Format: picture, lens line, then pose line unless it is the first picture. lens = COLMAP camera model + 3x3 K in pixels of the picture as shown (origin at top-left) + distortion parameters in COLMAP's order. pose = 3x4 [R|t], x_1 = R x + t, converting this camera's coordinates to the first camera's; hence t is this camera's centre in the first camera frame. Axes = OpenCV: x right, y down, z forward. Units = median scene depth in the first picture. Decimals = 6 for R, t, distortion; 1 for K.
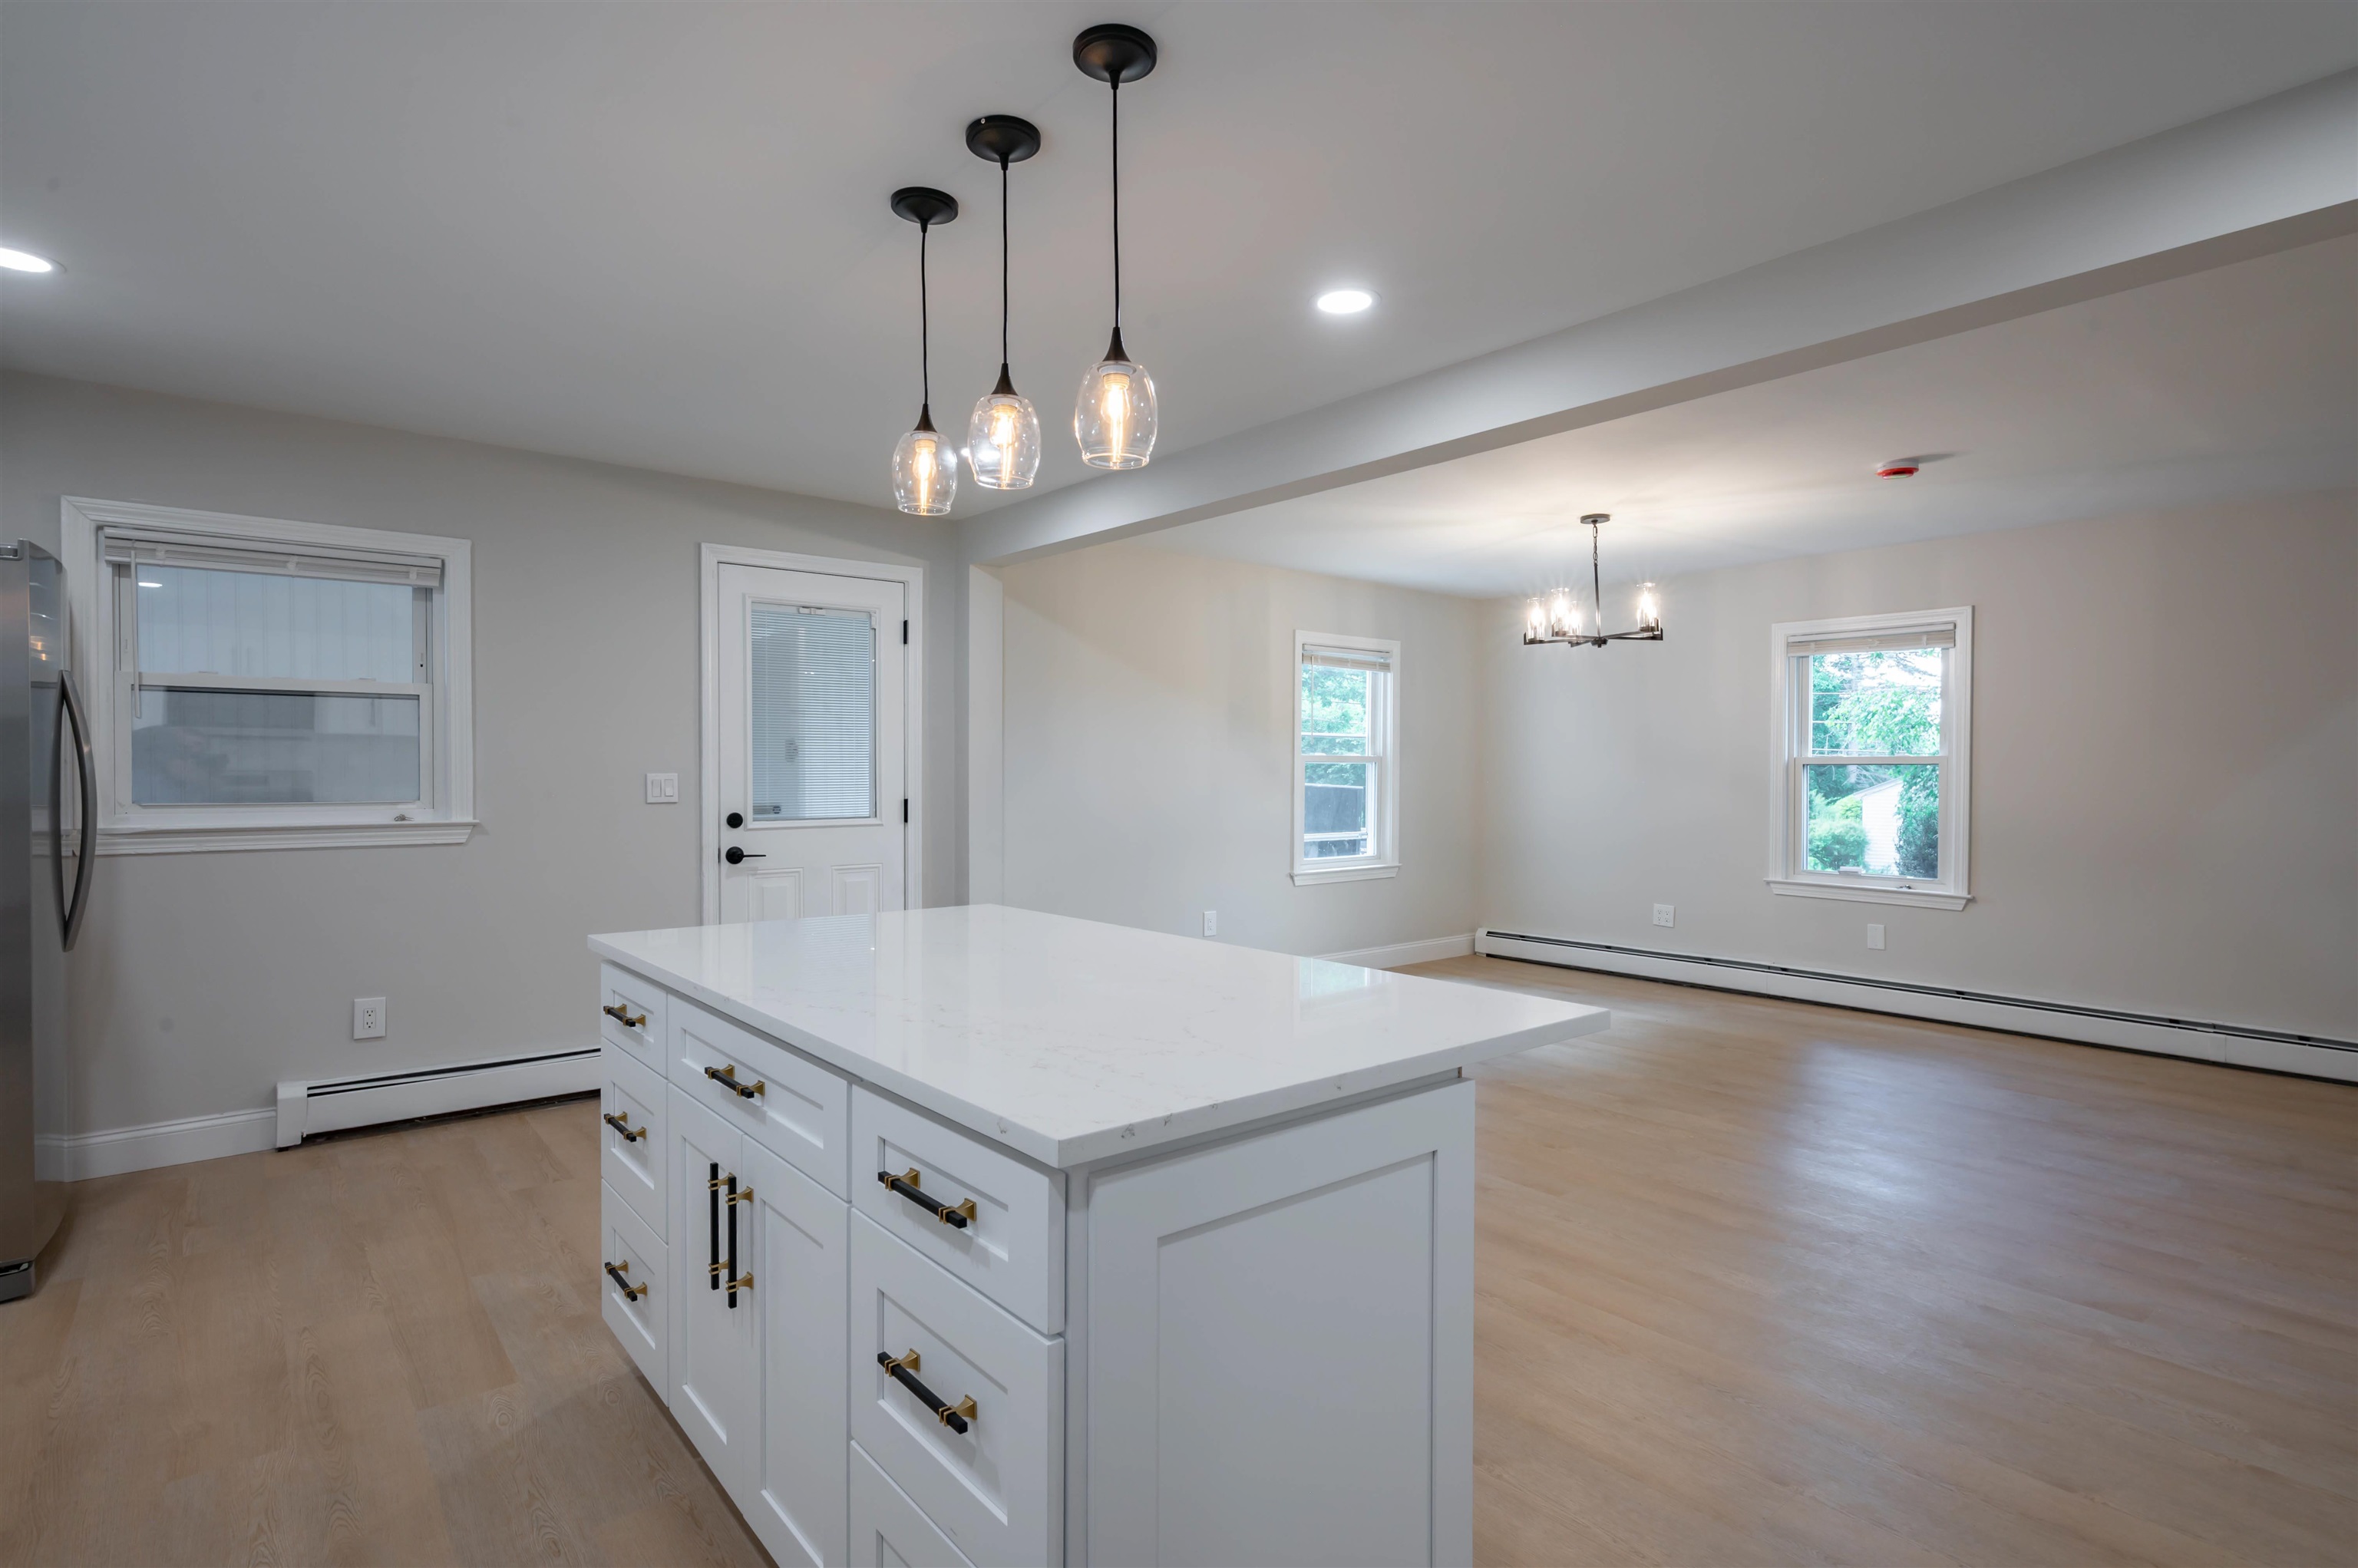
lens RADIAL K [[1186.7, 0, 1186.5], [0, 1186.7, 789.8], [0, 0, 1]] dist [-0.000055, 0.001438]
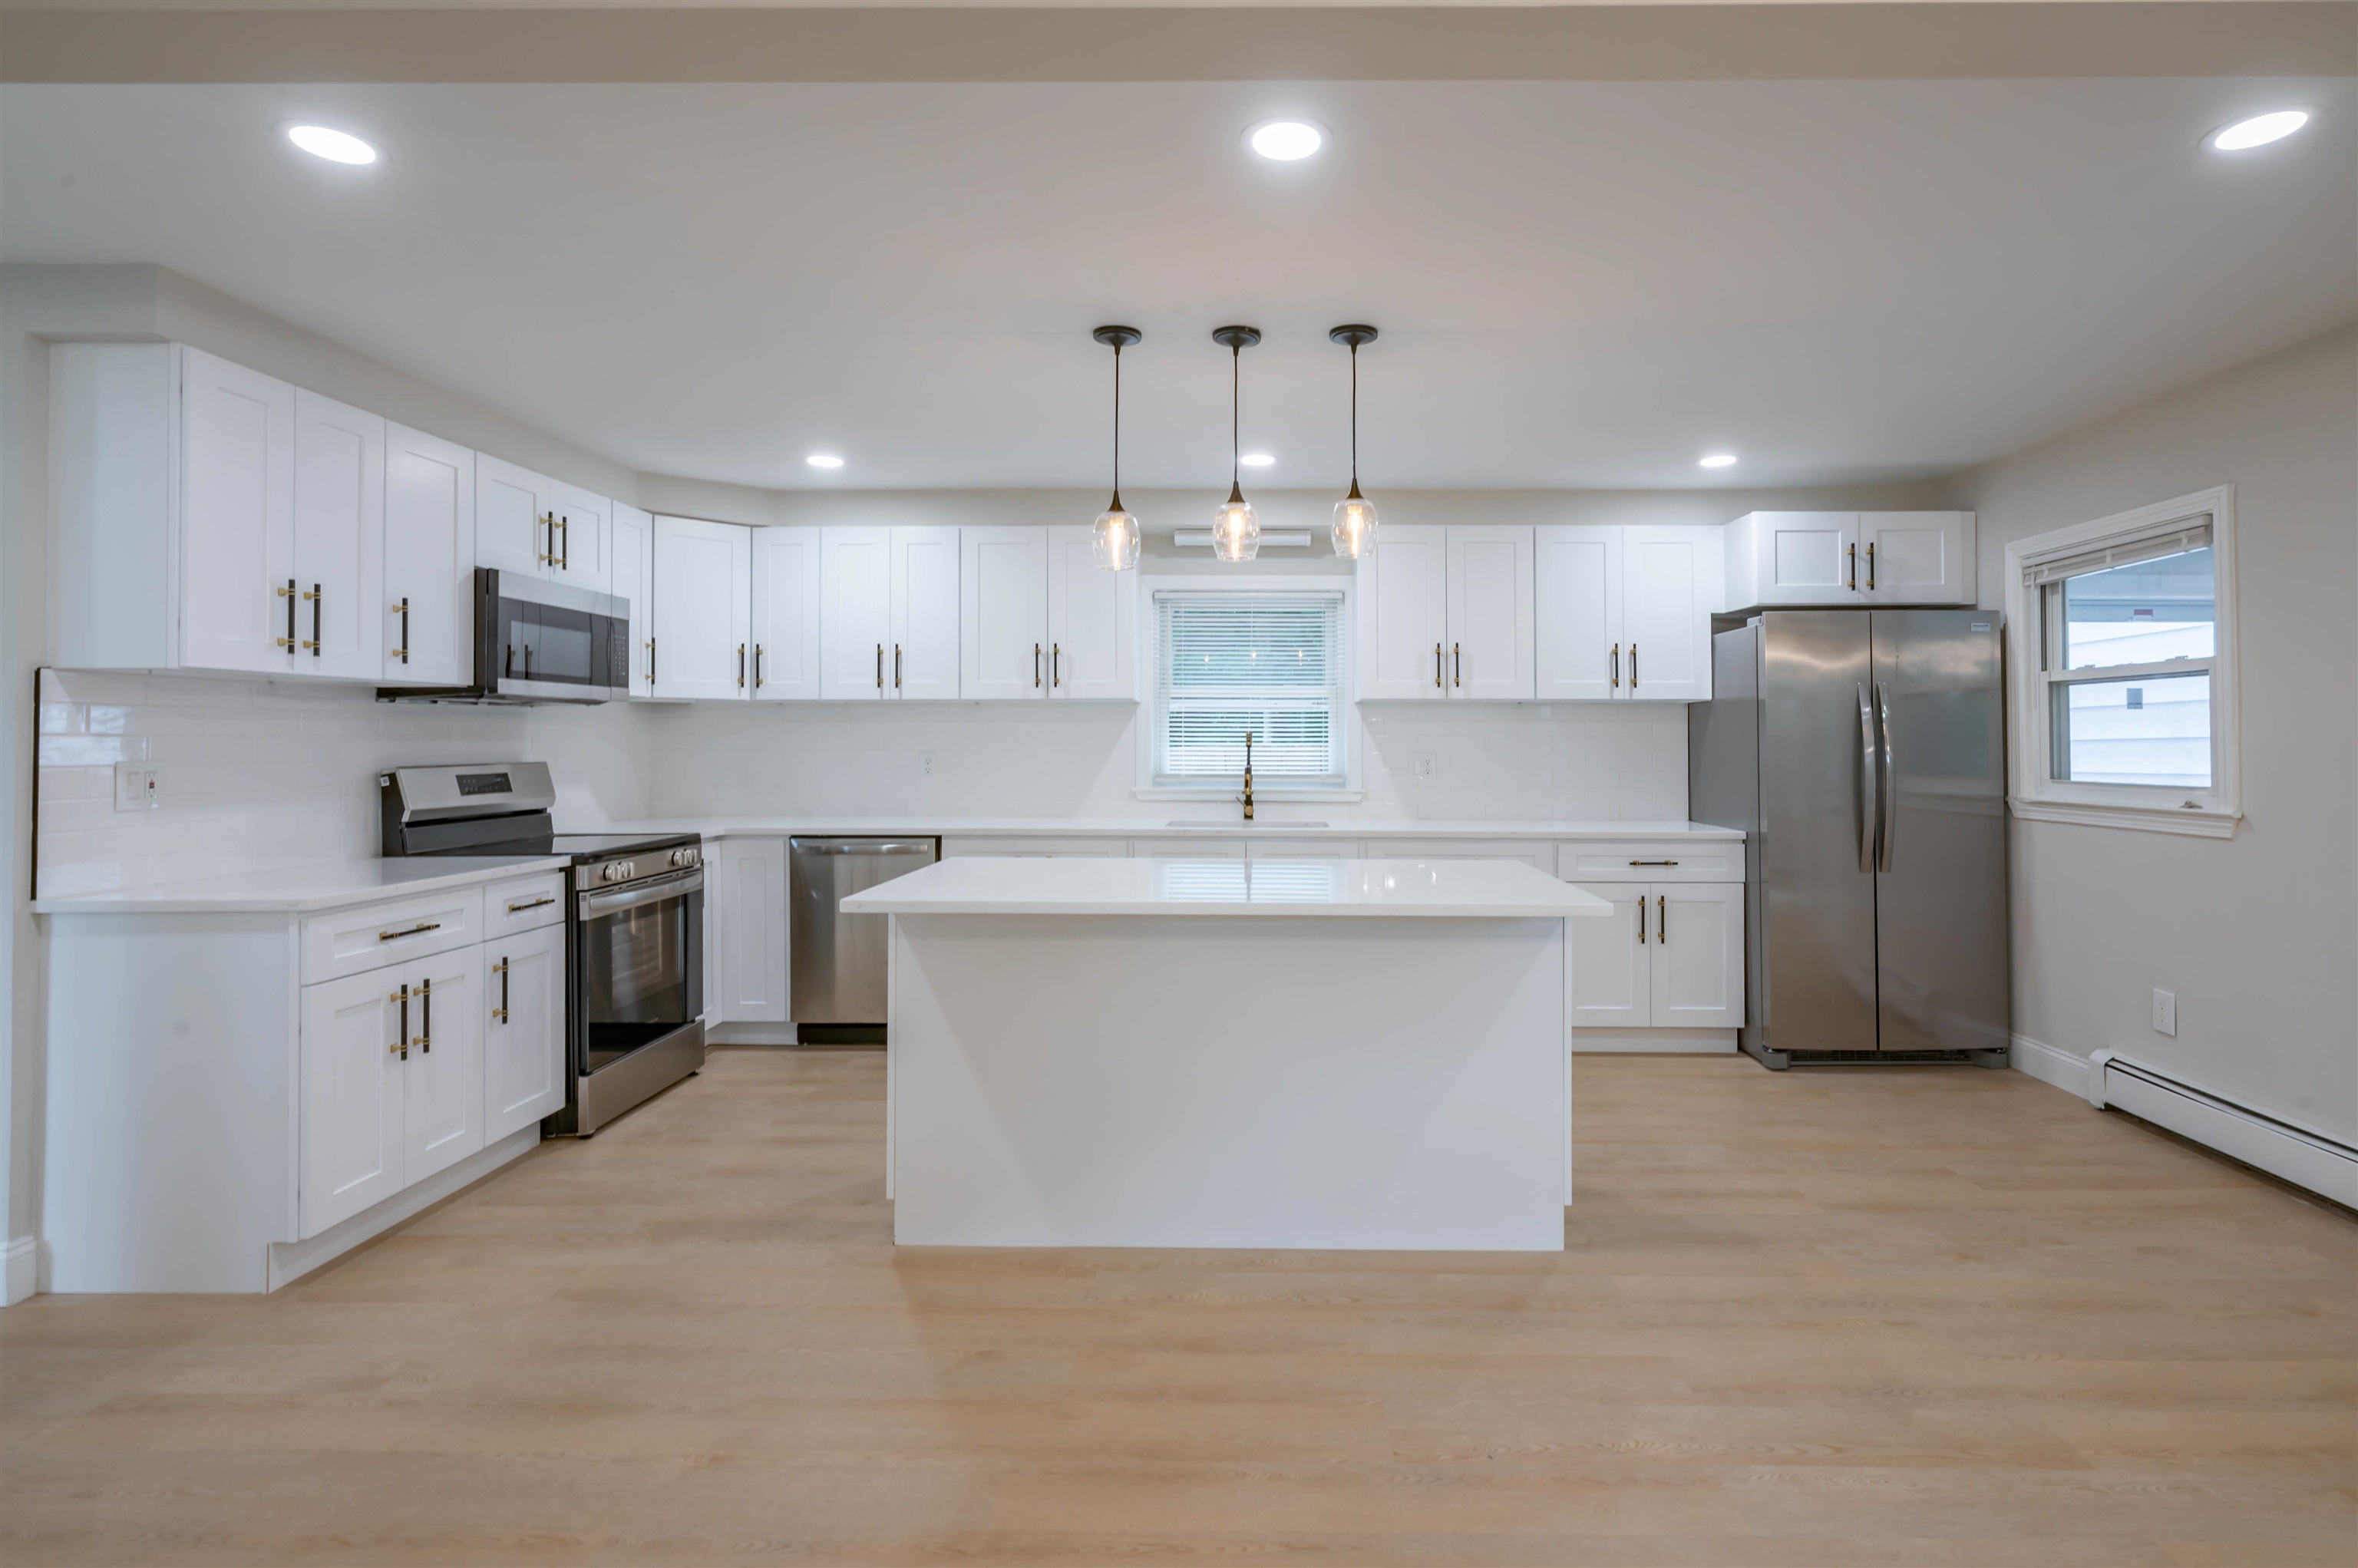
lens RADIAL K [[1186.7, 0, 1210.8], [0, 1186.7, 709.8], [0, 0, 1]] dist [-0.000055, 0.001438]
pose [[-0.675627, -0.023007, -0.736885, 0.527804], [-0.017211, 0.999733, -0.015434, -0.022604], [0.737043, 0.002255, -0.675842, 1.046797]]
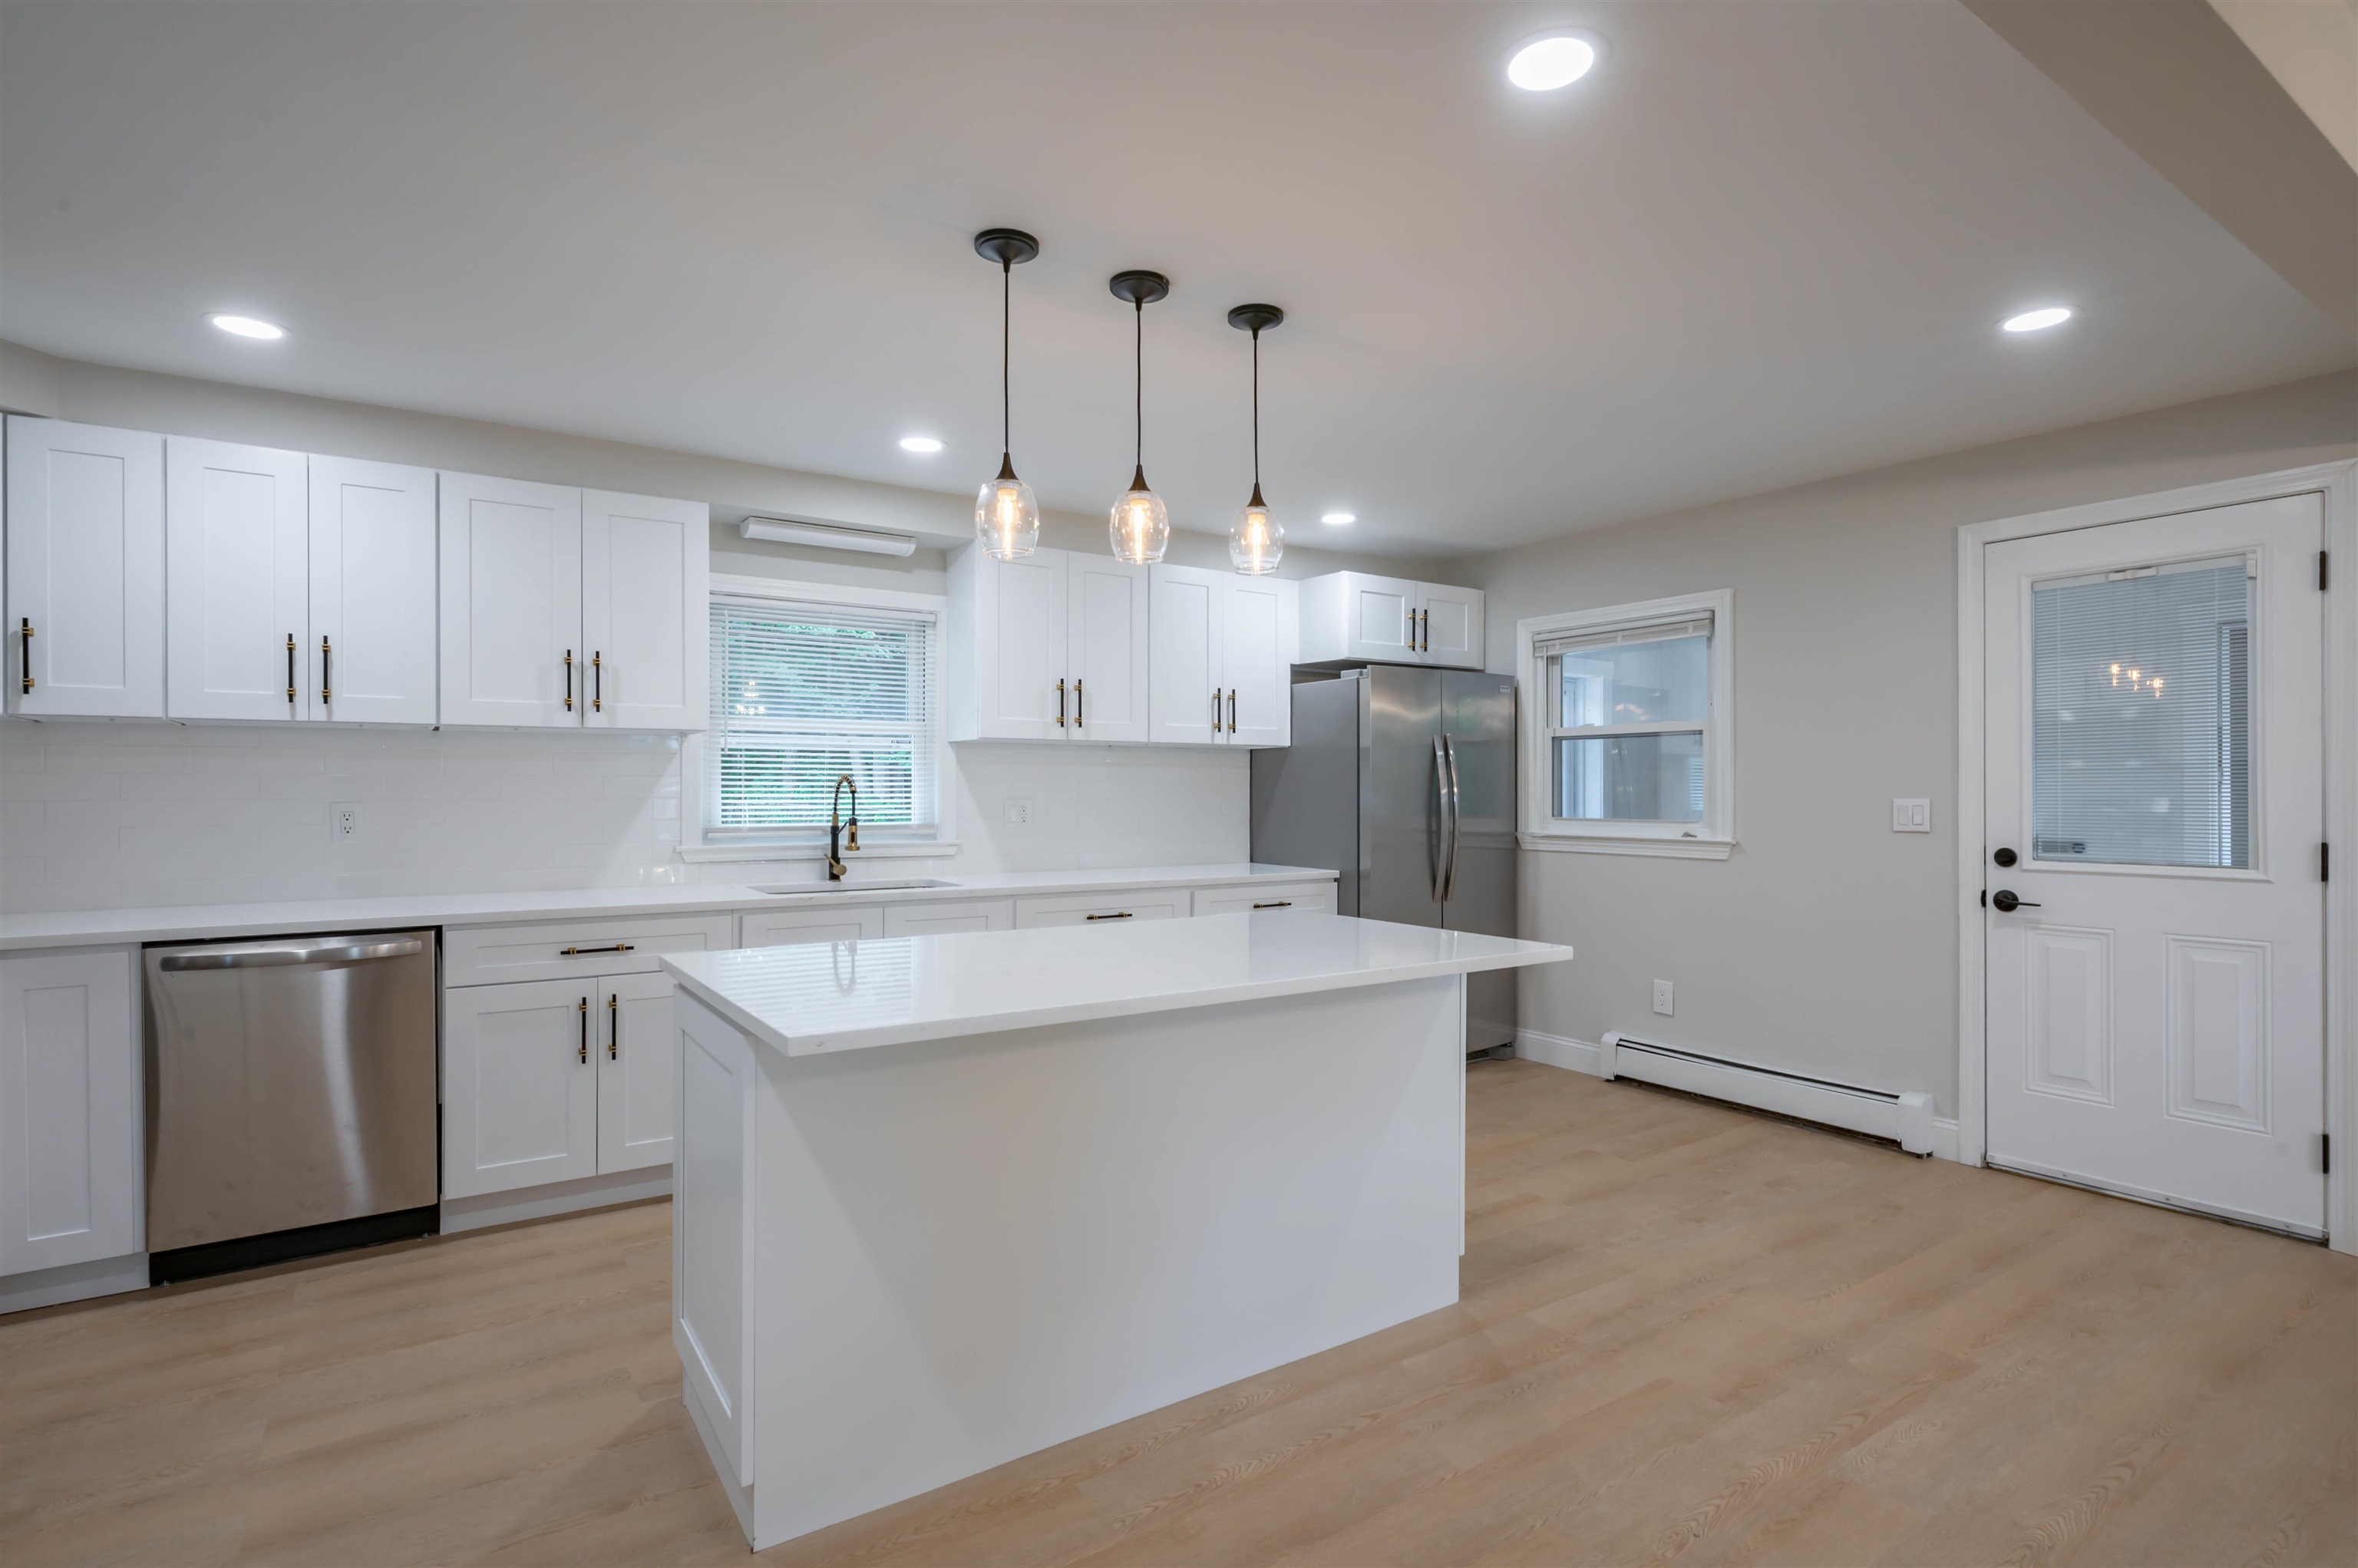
lens RADIAL K [[1186.7, 0, 1166.9], [0, 1186.7, 784.8], [0, 0, 1]] dist [-0.000055, 0.001438]
pose [[-0.118066, -0.007716, -0.992976, 0.571459], [-0.018913, 0.999806, -0.005520, -0.009799], [0.992826, 0.018128, -0.118189, 0.613473]]
